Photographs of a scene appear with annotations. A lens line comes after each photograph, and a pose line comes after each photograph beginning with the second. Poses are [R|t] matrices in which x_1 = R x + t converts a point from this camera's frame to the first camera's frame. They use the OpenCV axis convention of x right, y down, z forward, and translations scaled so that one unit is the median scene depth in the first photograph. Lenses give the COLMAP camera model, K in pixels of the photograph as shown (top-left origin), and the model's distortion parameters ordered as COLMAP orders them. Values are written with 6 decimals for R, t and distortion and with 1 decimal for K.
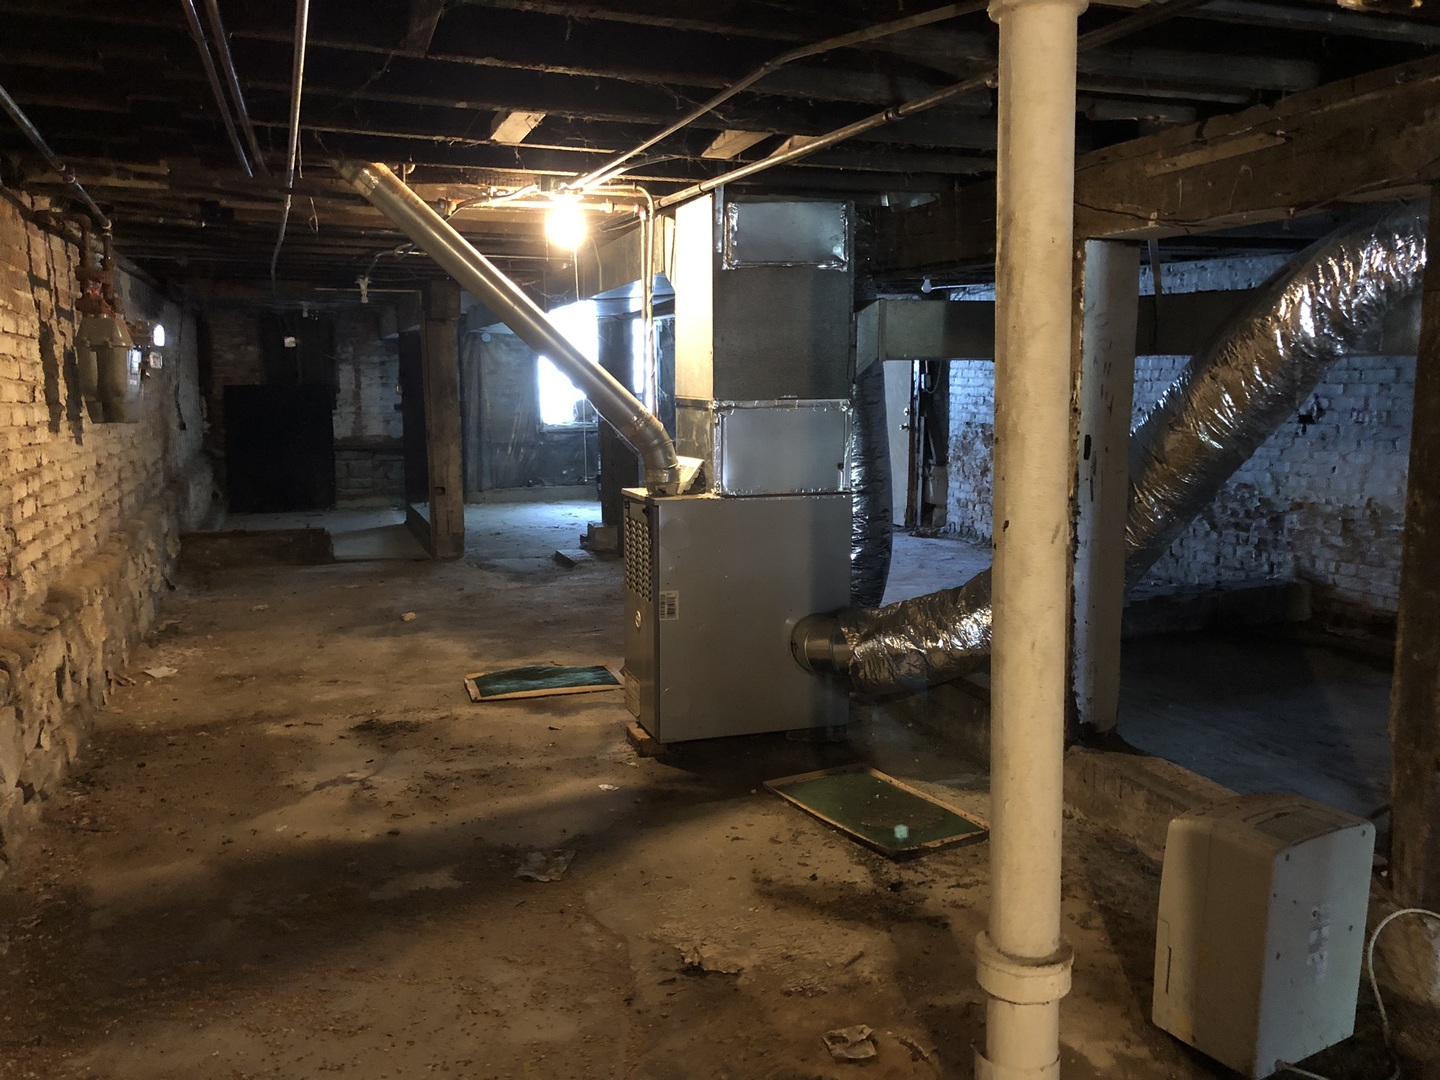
lens RADIAL K [[1182.2, 0, 717.9], [0, 1182.2, 535.2], [0, 0, 1]] dist [0.015627, 0.018589]
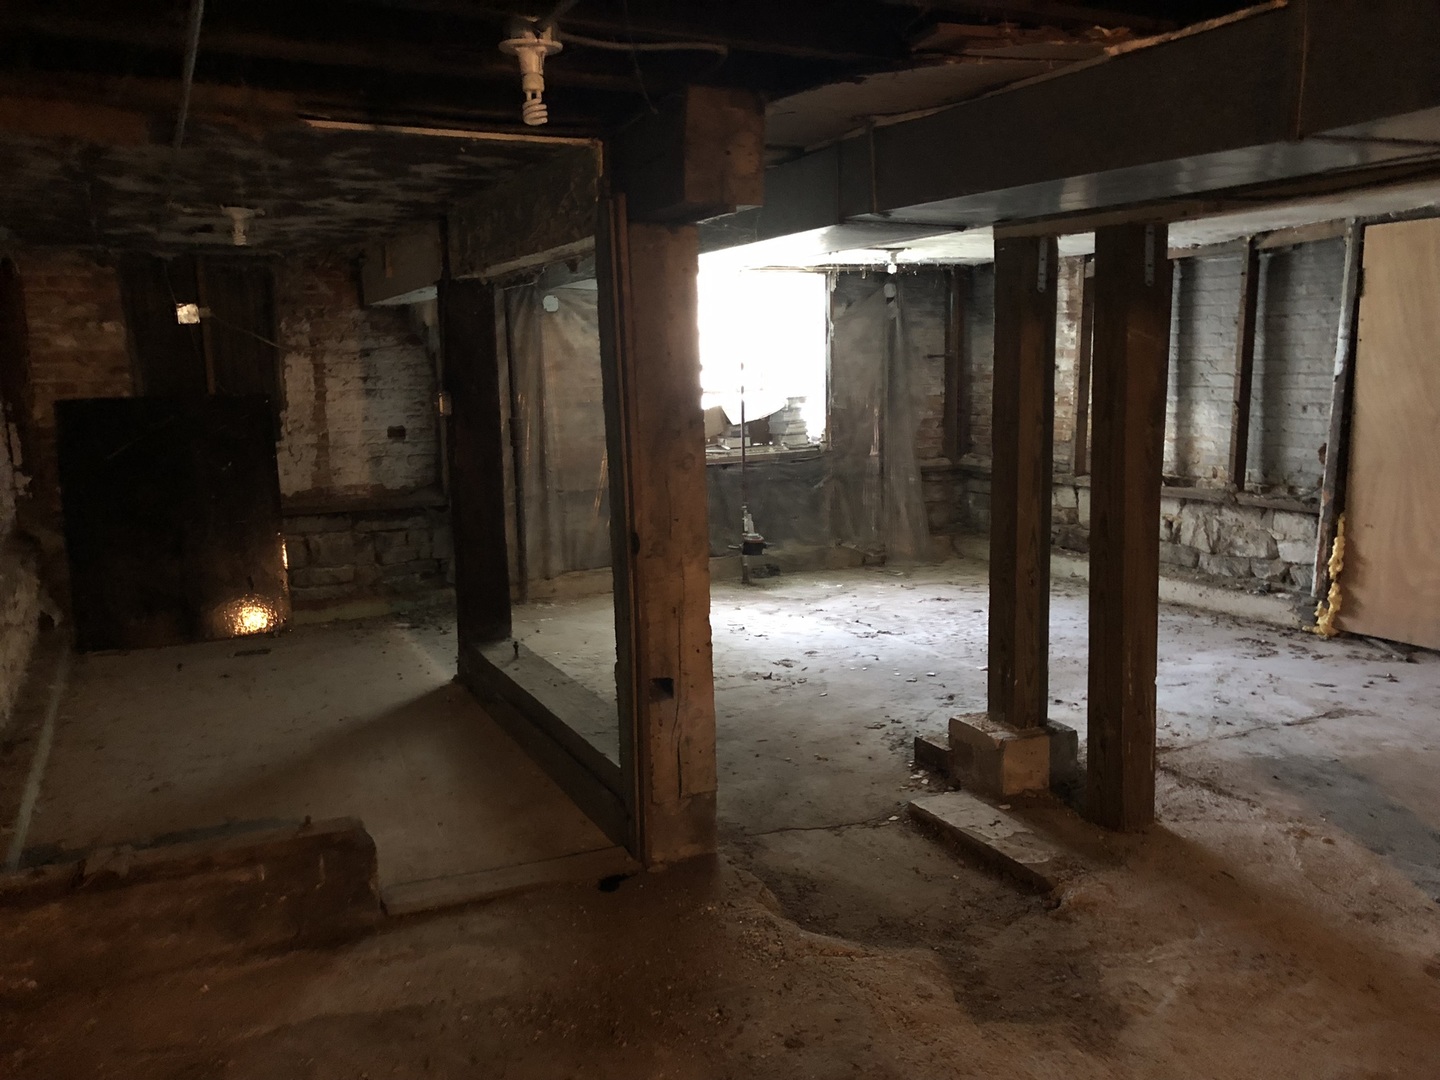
lens RADIAL K [[1182.2, 0, 723.3], [0, 1182.2, 544.7], [0, 0, 1]] dist [0.015627, 0.018589]
pose [[0.993148, -0.035727, 0.111268, -0.185235], [0.035051, 0.999353, 0.008021, -0.056388], [-0.111483, -0.004066, 0.993758, 0.445569]]
